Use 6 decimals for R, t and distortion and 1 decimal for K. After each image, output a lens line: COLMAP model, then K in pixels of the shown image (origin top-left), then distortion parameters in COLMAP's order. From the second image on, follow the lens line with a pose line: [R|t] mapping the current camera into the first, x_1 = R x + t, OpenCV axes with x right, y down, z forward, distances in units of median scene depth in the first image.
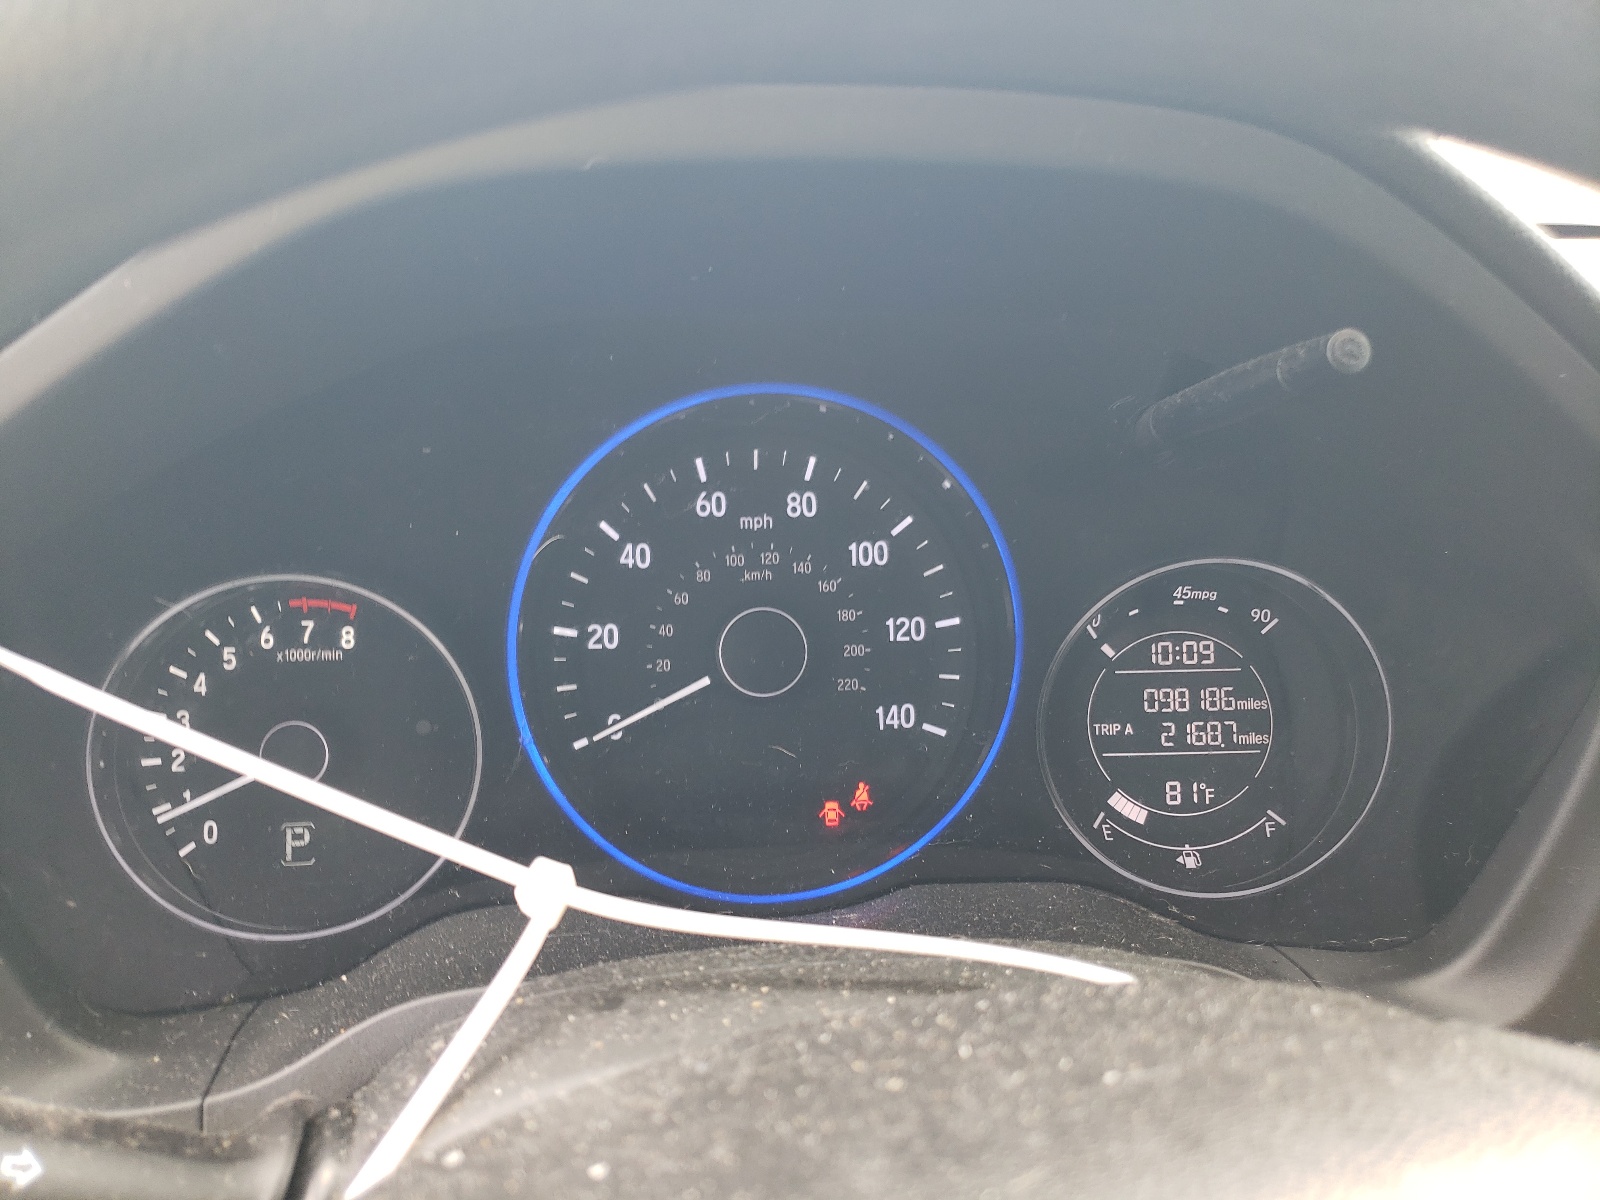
lens RADIAL K [[1218.0, 0, 800.3], [0, 1218.0, 601.1], [0, 0, 1]] dist [0.001278, 0.001498]
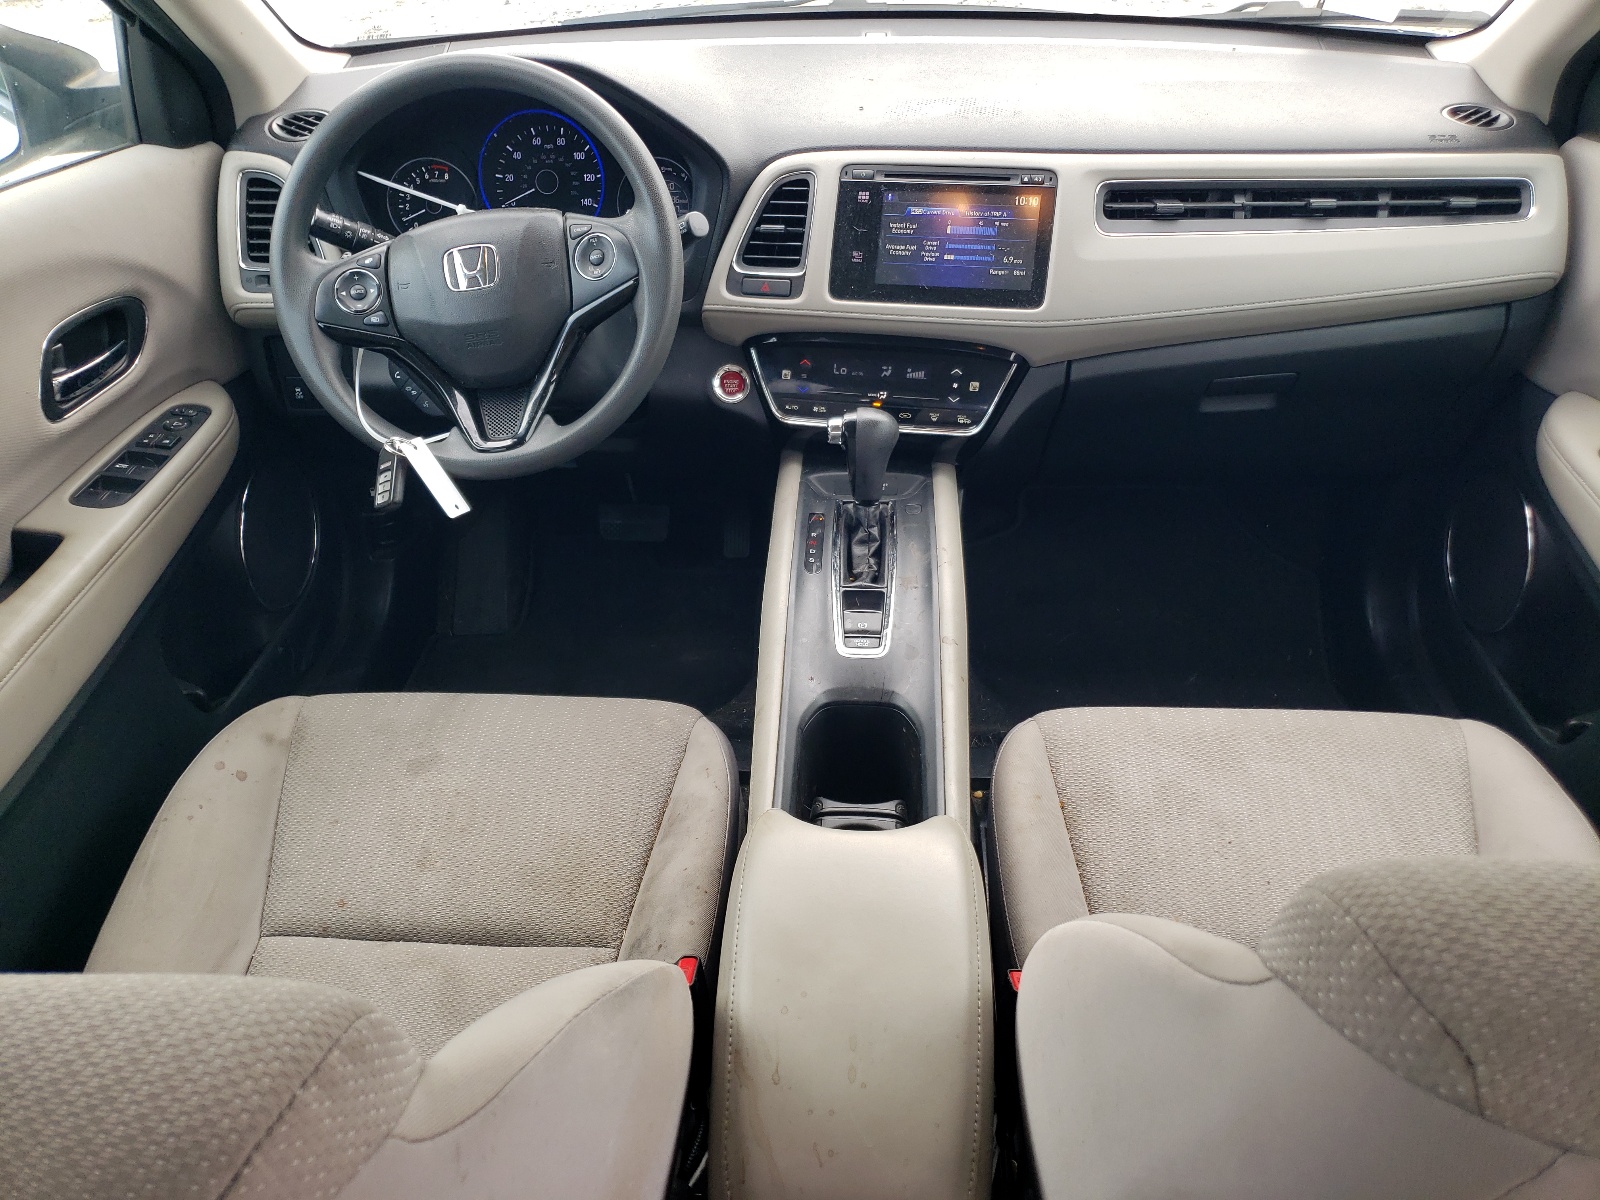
lens RADIAL K [[1218.0, 0, 798.5], [0, 1218.0, 599.0], [0, 0, 1]] dist [0.001278, 0.001498]
pose [[0.979964, 0.075756, -0.184203, 1.510818], [-0.023259, 0.962040, 0.271915, 0.236911], [0.197810, -0.262182, 0.944527, -2.740488]]
